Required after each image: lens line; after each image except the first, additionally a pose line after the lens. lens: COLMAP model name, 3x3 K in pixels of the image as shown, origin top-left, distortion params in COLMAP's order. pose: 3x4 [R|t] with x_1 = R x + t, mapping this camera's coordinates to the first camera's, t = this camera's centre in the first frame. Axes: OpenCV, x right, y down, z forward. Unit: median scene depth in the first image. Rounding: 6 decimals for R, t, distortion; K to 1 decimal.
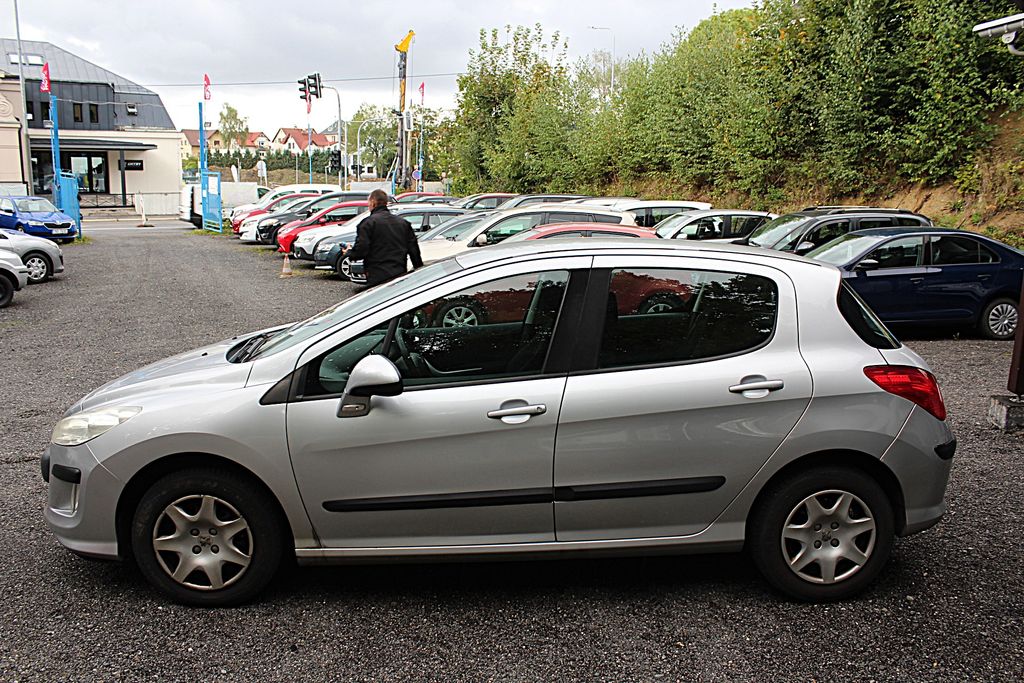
lens RADIAL K [[864.4, 0, 512.0], [0, 864.4, 341.5], [0, 0, 1]] dist [-0.169122, 0.161869]
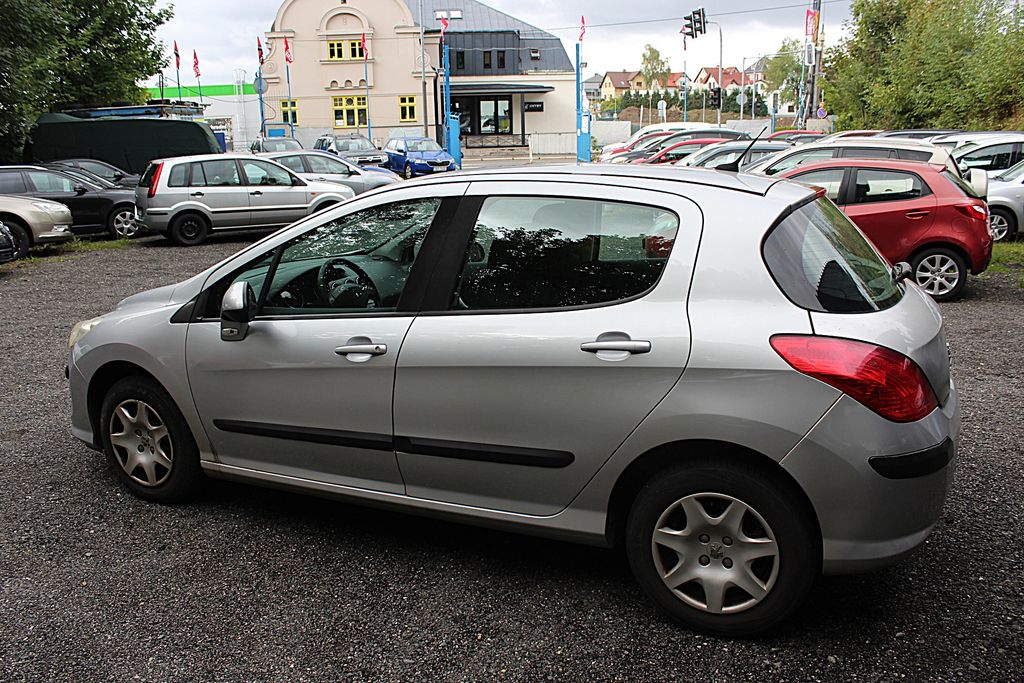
lens RADIAL K [[864.4, 0, 512.0], [0, 864.4, 341.5], [0, 0, 1]] dist [-0.169122, 0.161869]
pose [[0.880526, 0.084641, -0.466380, 0.555129], [-0.053128, 0.995351, 0.080335, -0.010553], [0.471012, -0.045959, 0.880929, 0.245100]]
